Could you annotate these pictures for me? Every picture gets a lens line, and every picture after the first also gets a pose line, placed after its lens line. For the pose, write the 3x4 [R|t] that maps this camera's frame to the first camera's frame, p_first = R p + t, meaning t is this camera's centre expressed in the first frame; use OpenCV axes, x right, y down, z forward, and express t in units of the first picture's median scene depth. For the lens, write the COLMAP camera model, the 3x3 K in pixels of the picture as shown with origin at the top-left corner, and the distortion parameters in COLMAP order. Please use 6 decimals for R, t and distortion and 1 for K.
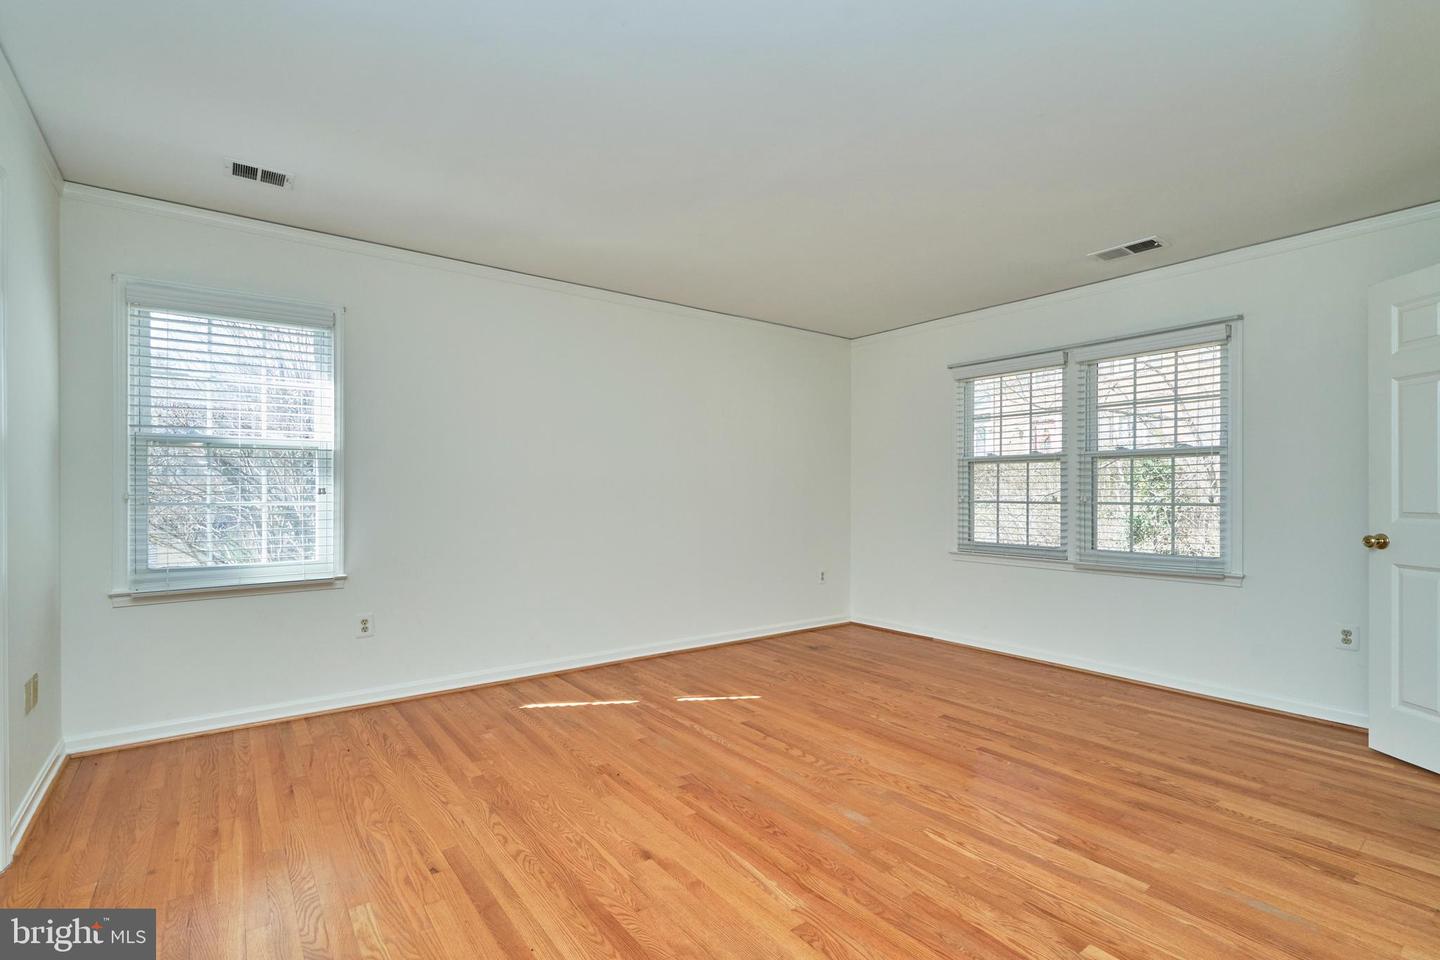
lens RADIAL K [[667.2, 0, 714.6], [0, 667.2, 489.0], [0, 0, 1]] dist [-0.004184, -0.000004]
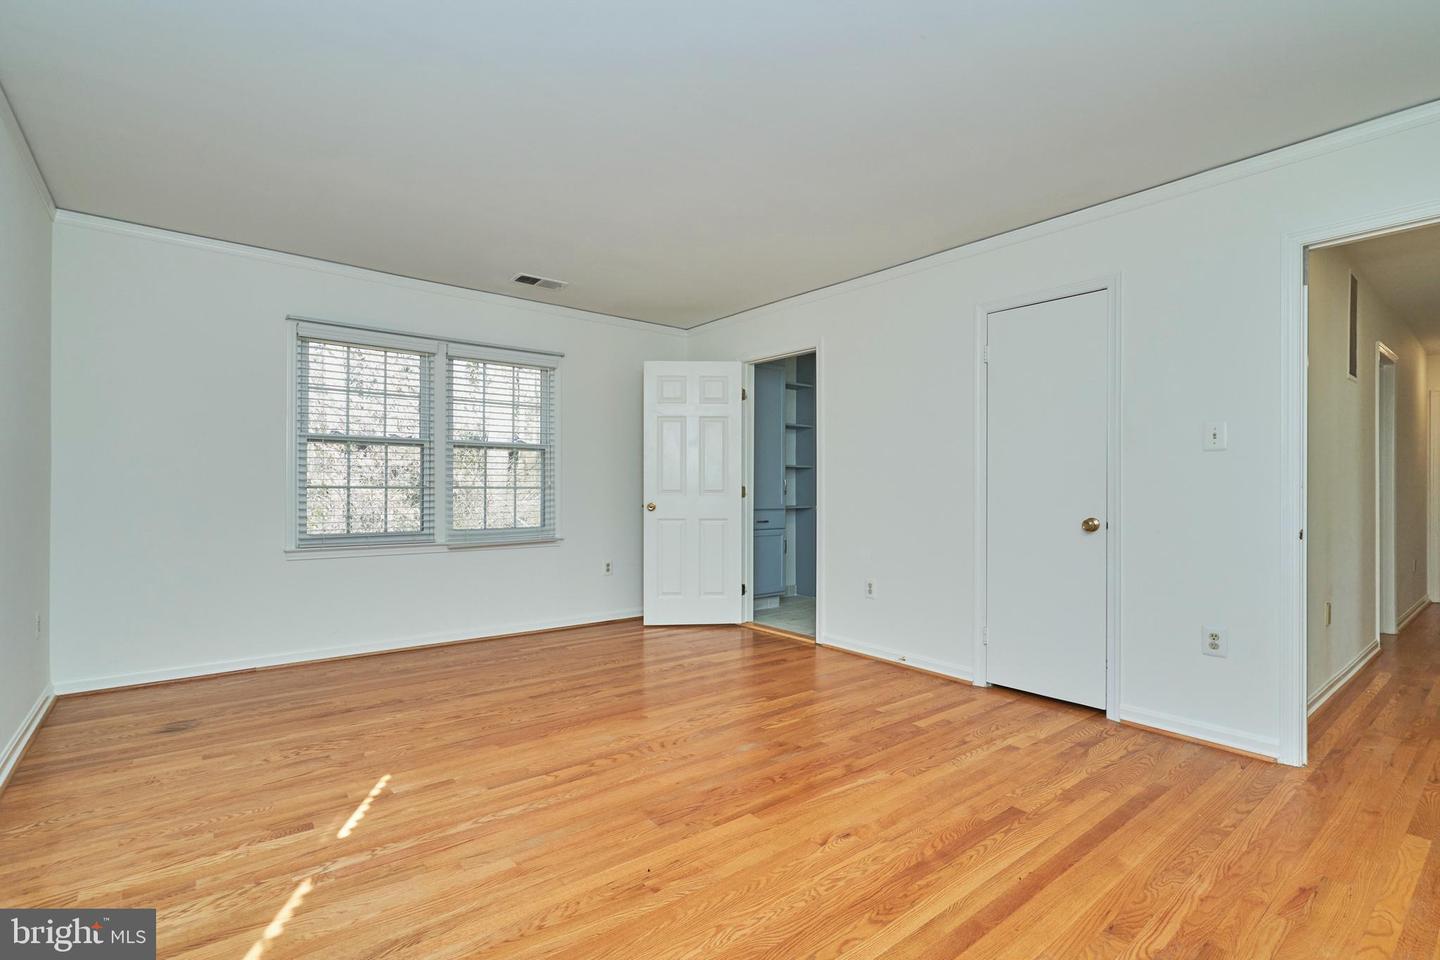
lens RADIAL K [[667.2, 0, 714.6], [0, 667.2, 489.0], [0, 0, 1]] dist [-0.004184, -0.000004]
pose [[-0.036537, -0.001046, 0.999332, -0.617350], [-0.008329, 0.999965, 0.000742, 0.021889], [-0.999298, -0.008297, -0.036544, 0.705120]]
